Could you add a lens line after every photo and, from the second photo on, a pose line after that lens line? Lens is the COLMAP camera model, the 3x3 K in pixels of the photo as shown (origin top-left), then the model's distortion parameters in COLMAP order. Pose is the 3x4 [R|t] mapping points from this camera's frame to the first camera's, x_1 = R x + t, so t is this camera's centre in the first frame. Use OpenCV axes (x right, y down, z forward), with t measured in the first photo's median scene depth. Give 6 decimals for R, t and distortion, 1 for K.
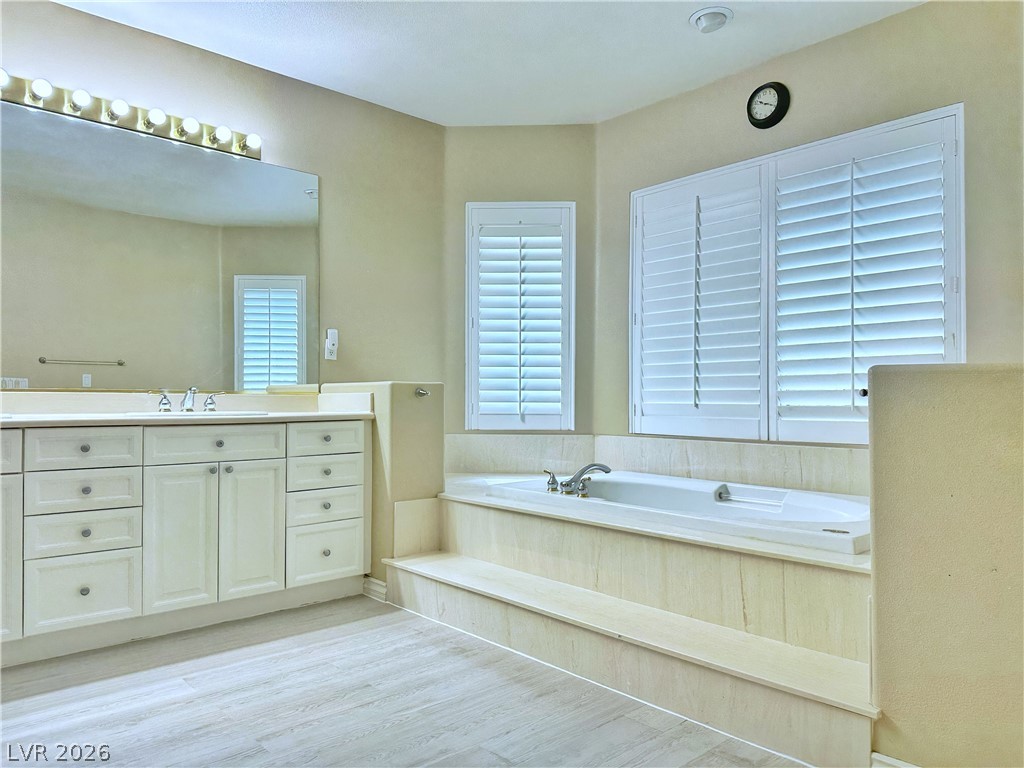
lens RADIAL K [[711.4, 0, 512.0], [0, 711.4, 384.0], [0, 0, 1]] dist [0.085451, -0.139234]
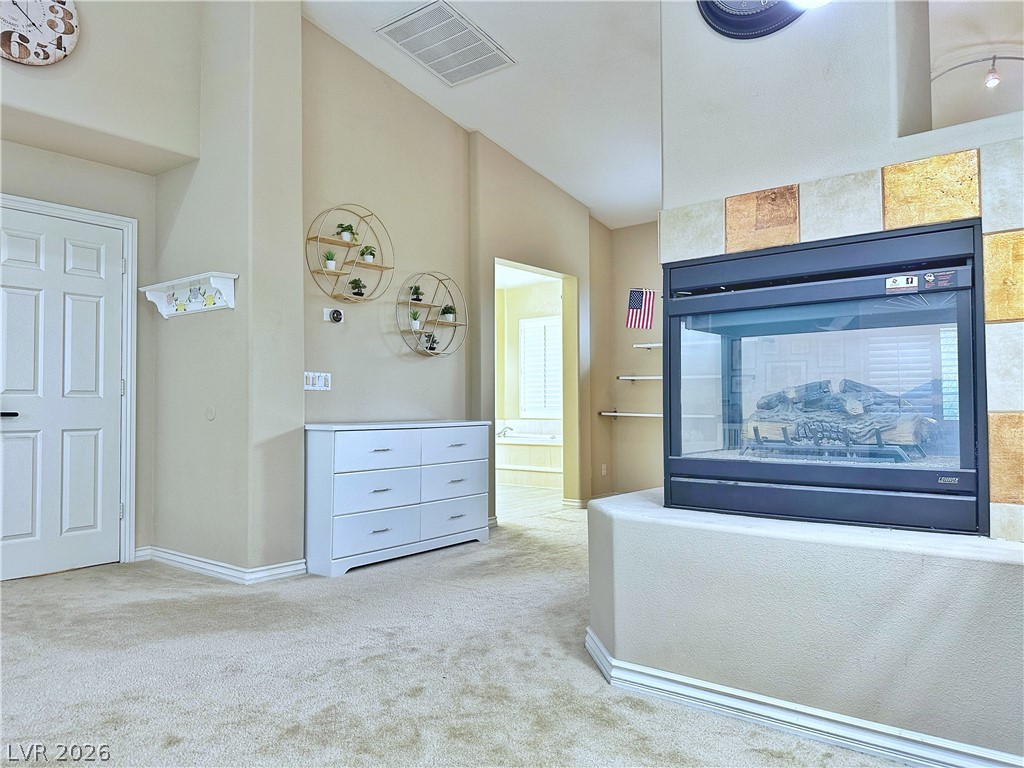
lens RADIAL K [[711.4, 0, 512.0], [0, 711.4, 384.0], [0, 0, 1]] dist [0.085451, -0.139234]
pose [[0.986184, -0.003191, 0.165624, -0.318771], [0.005726, 0.999874, -0.014831, -0.014321], [-0.165556, 0.015575, 0.986077, -1.694439]]
